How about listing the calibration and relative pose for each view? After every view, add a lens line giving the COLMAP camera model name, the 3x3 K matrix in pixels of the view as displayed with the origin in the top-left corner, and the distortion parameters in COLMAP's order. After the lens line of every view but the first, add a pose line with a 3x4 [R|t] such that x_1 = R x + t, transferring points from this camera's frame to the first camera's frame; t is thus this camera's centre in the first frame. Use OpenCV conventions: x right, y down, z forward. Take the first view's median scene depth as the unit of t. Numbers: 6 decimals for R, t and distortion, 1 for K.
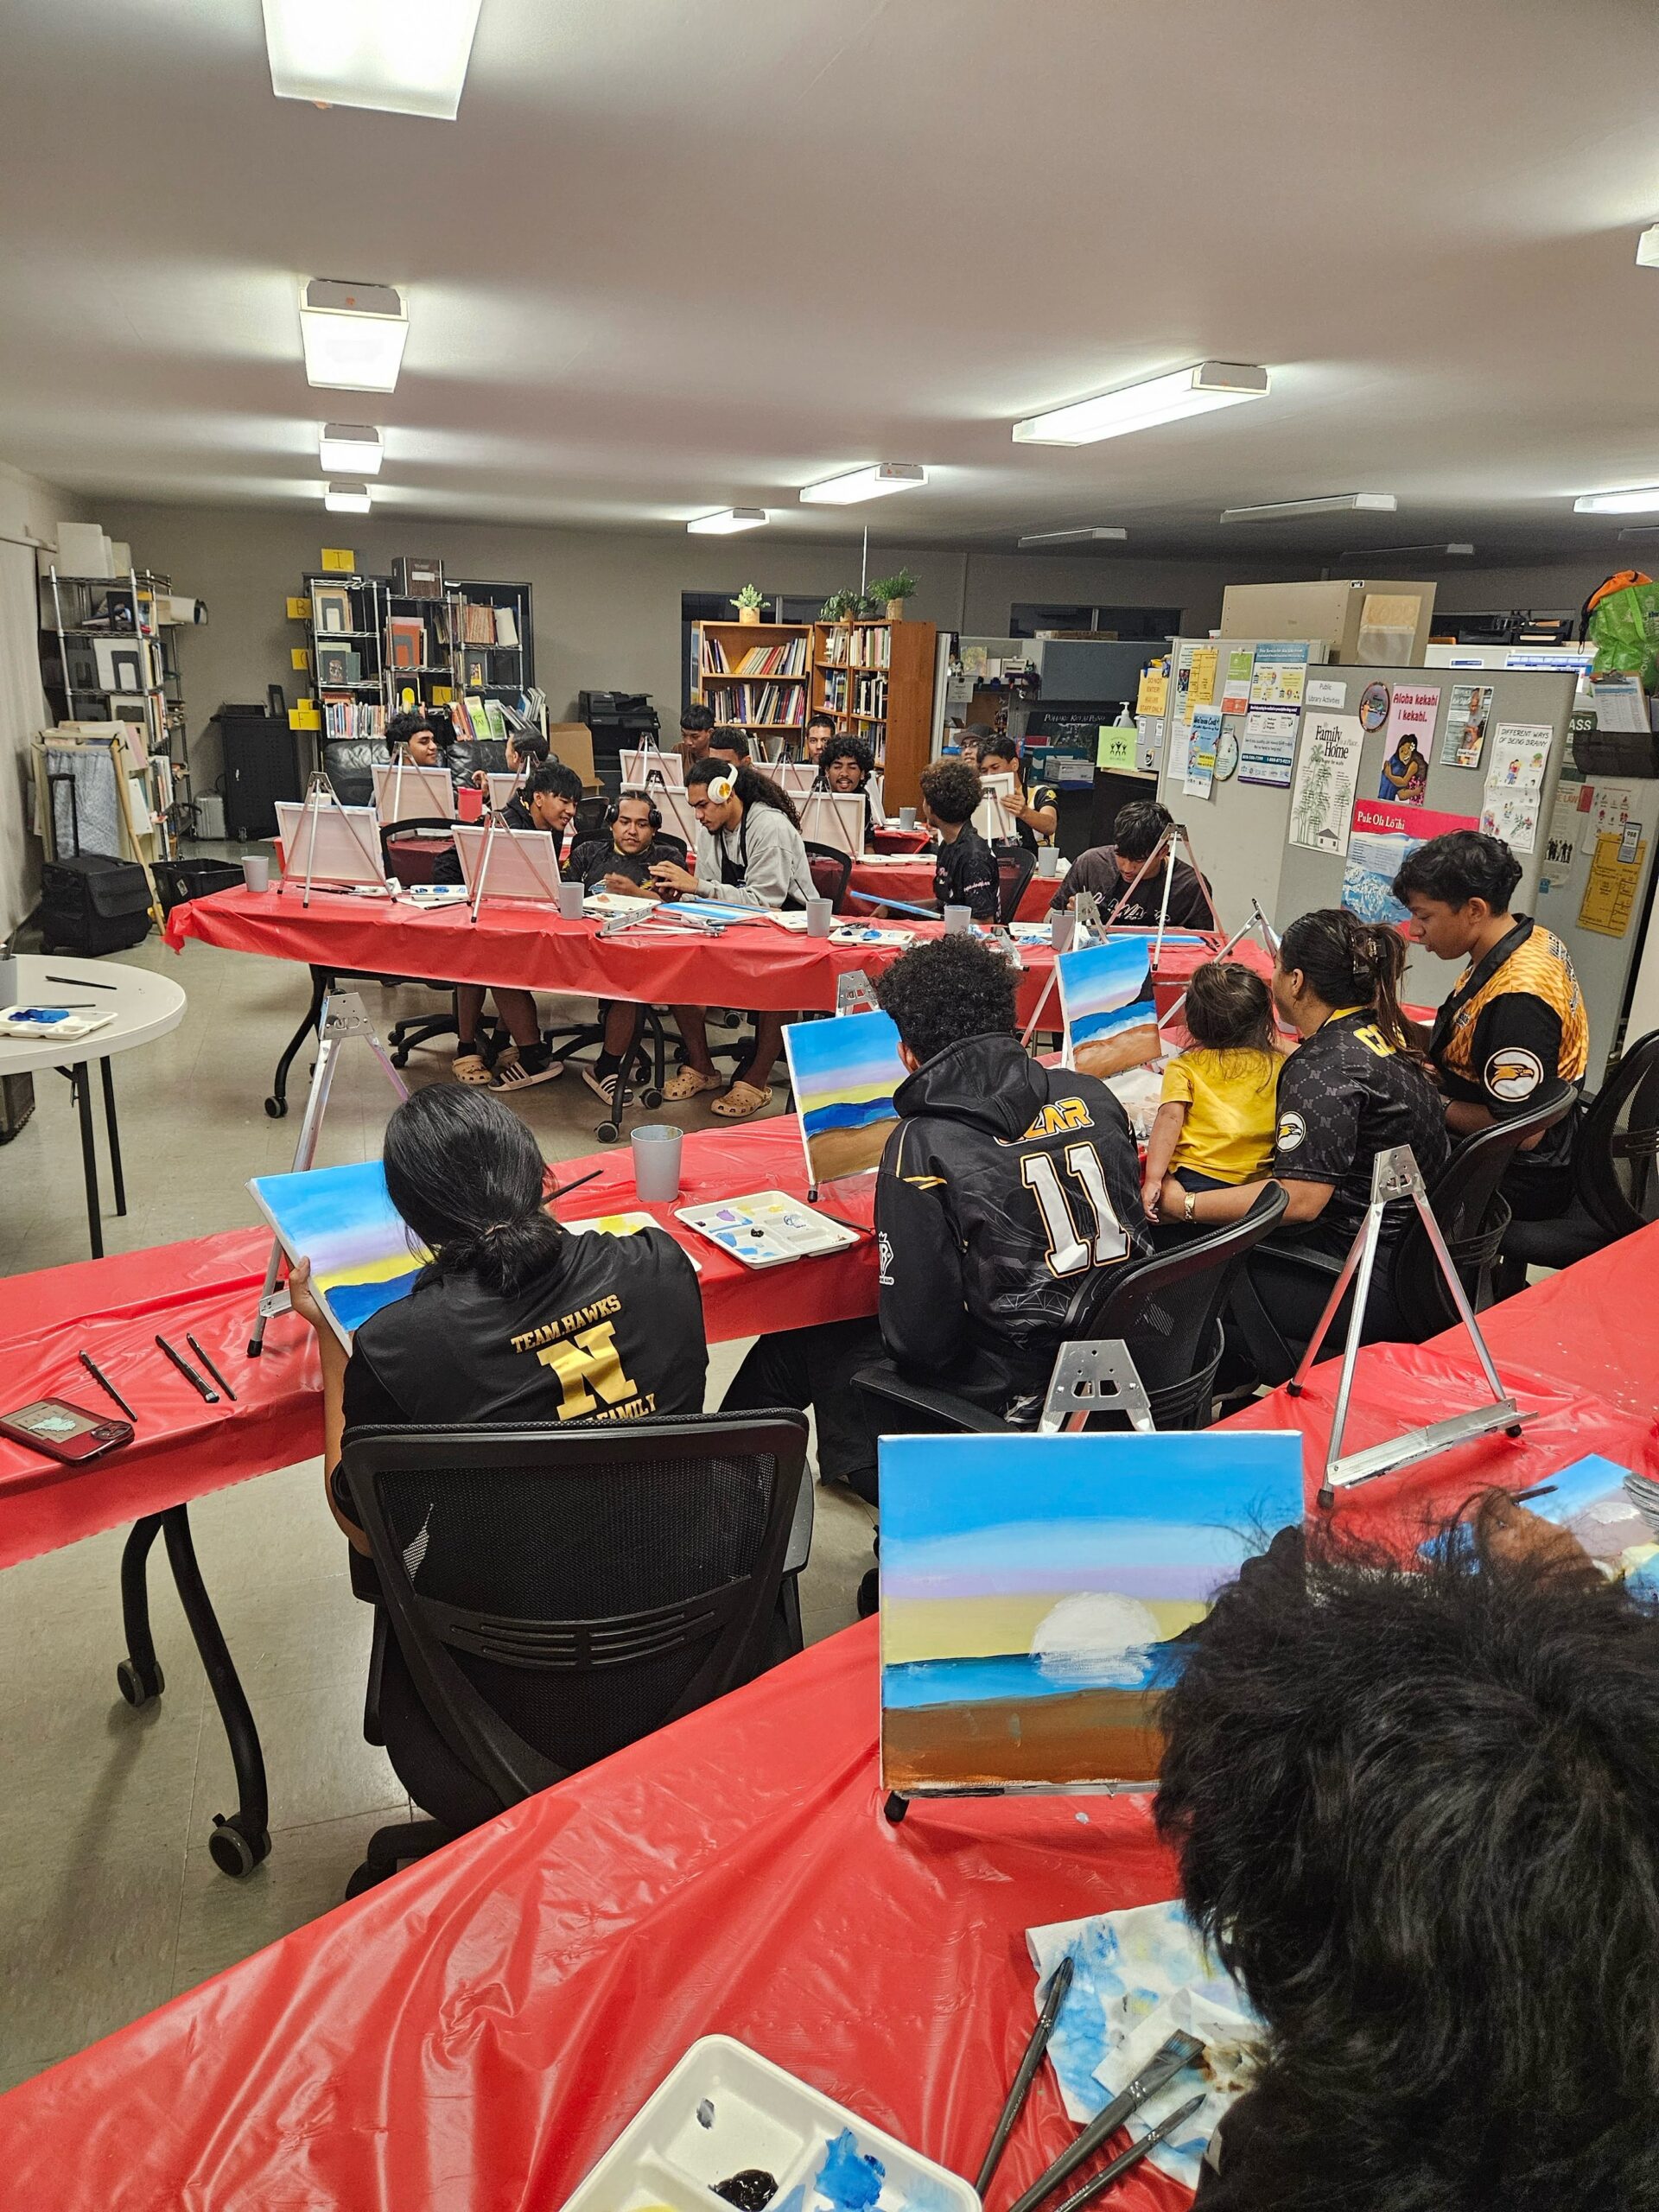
lens RADIAL K [[1484.8, 0, 806.9], [0, 1484.8, 1115.6], [0, 0, 1]] dist [0.069057, -0.059930]
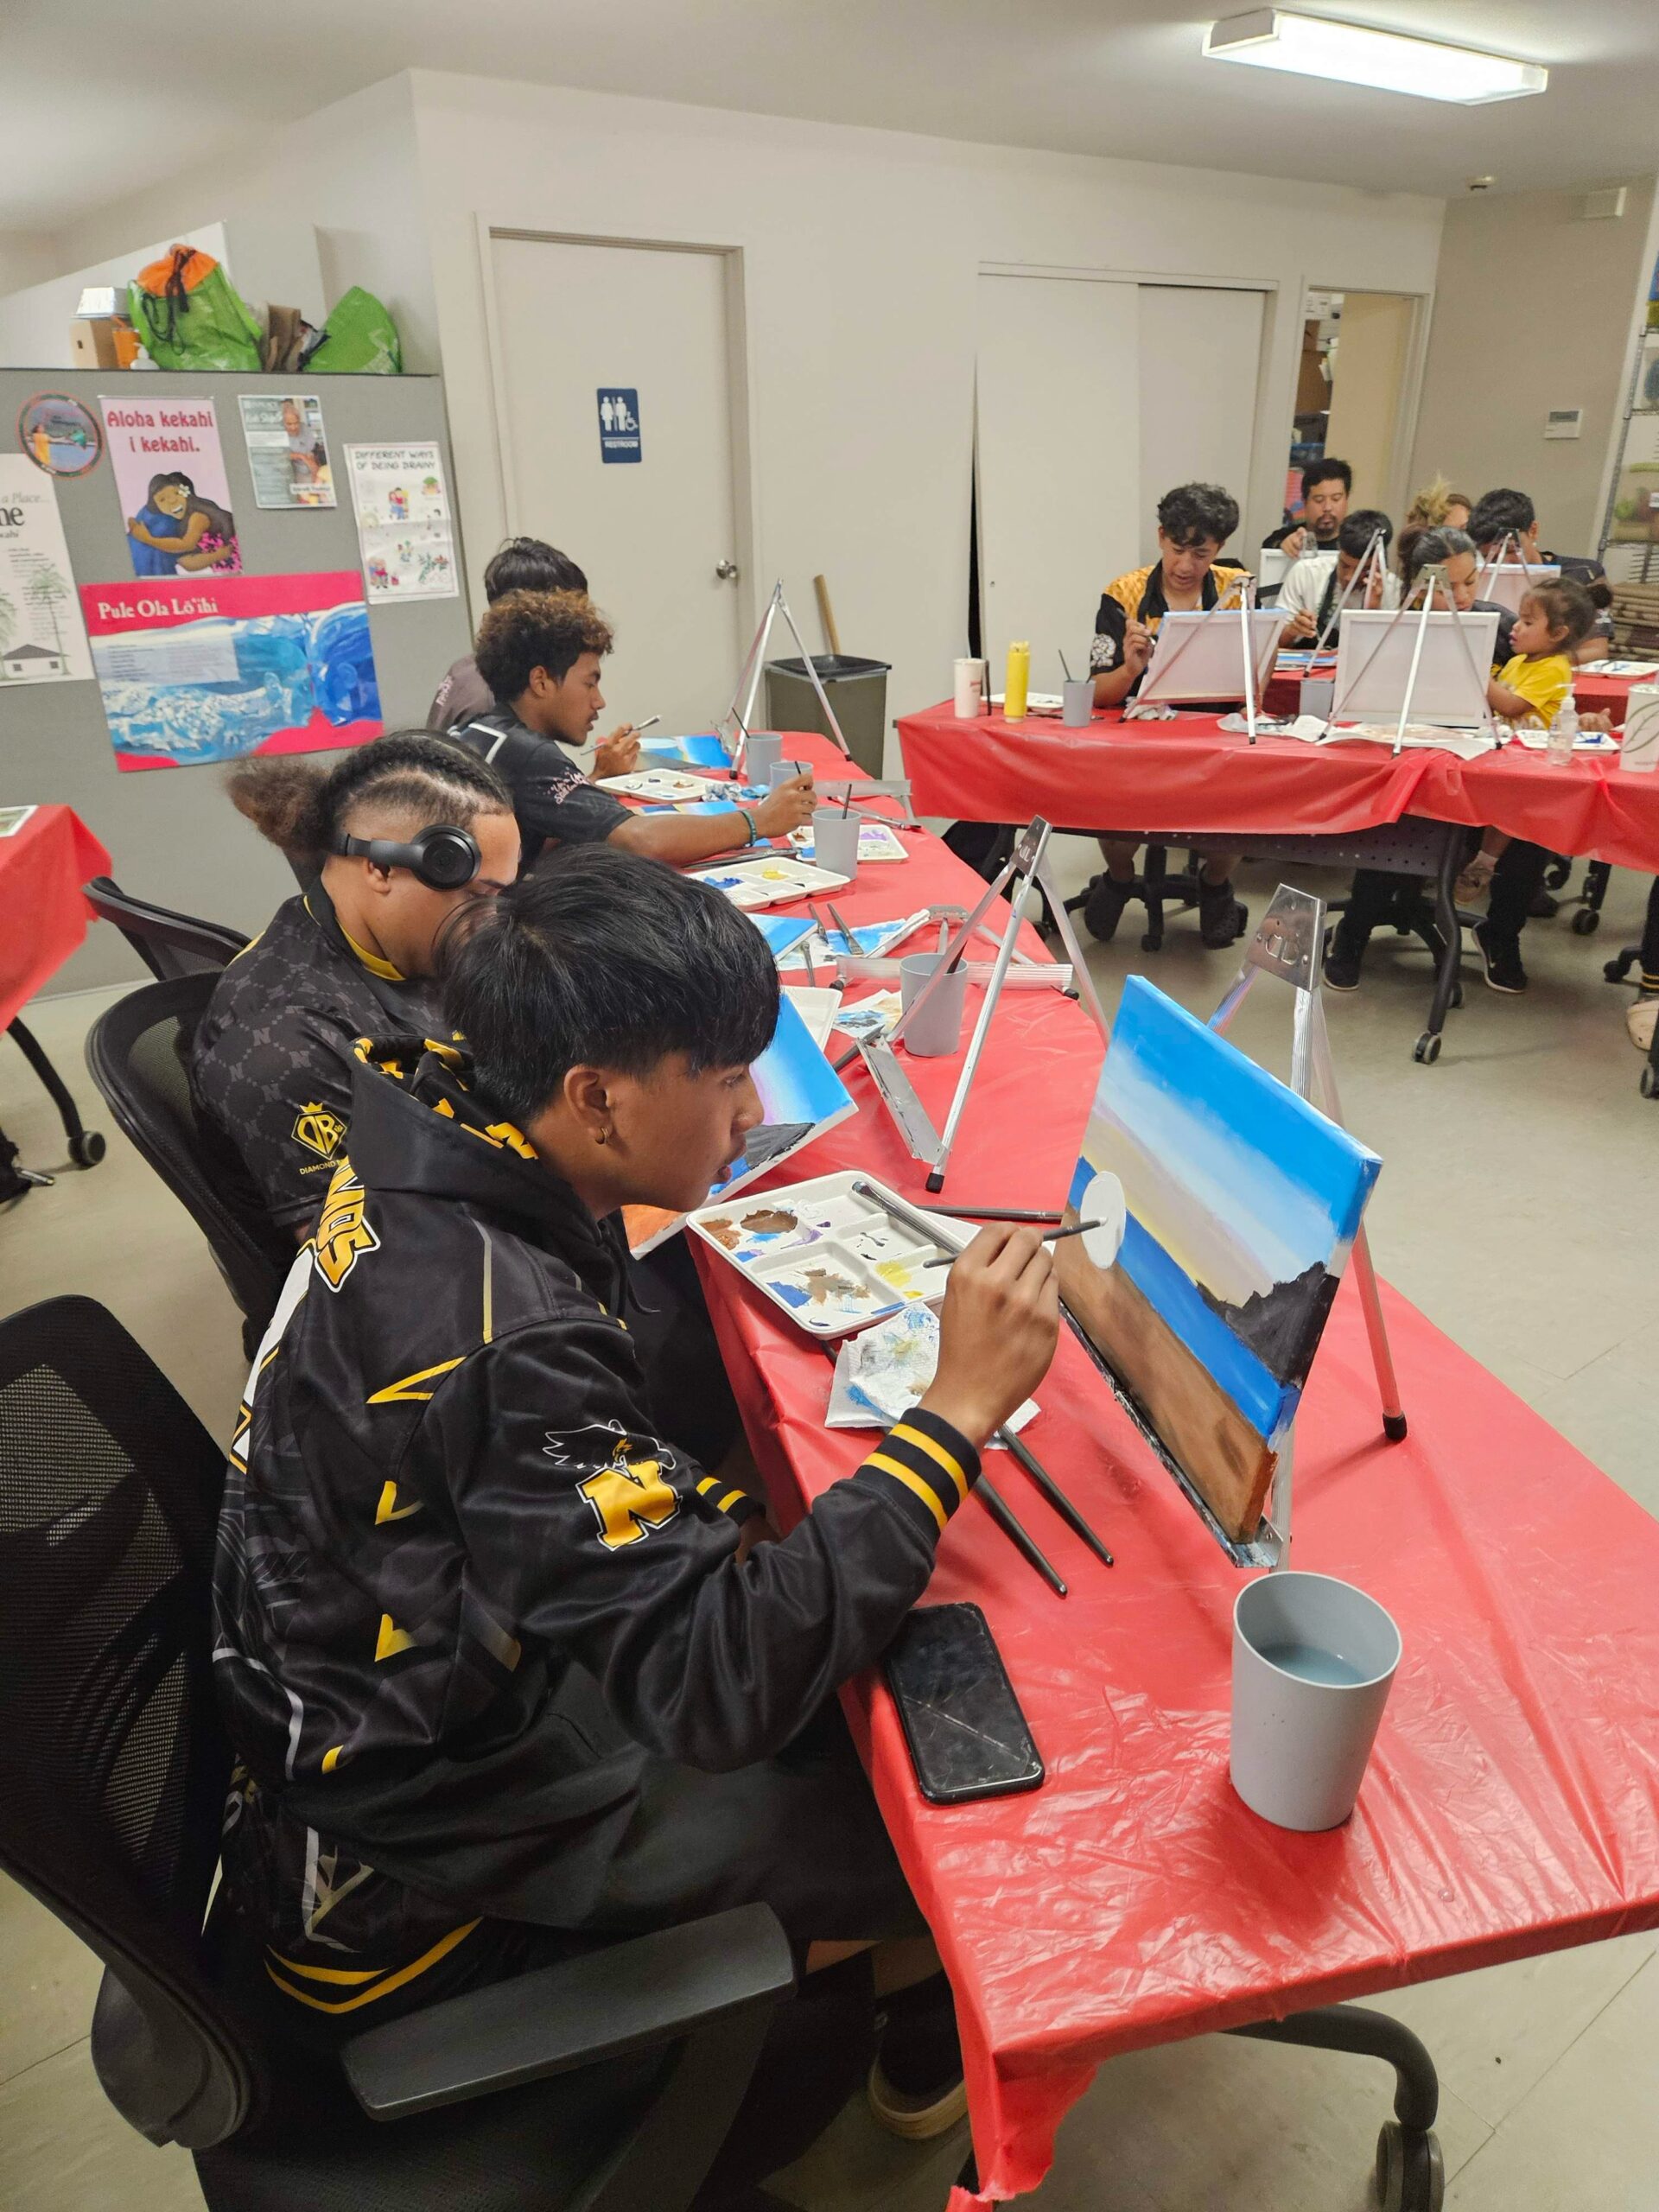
lens RADIAL K [[1481.9, 0, 847.9], [0, 1481.9, 1135.7], [0, 0, 1]] dist [0.024172, -0.012958]
pose [[-0.346154, -0.419646, 0.839092, -0.301757], [0.281358, 0.806783, 0.519557, -0.199234], [-0.894995, 0.415932, -0.161200, 0.689248]]
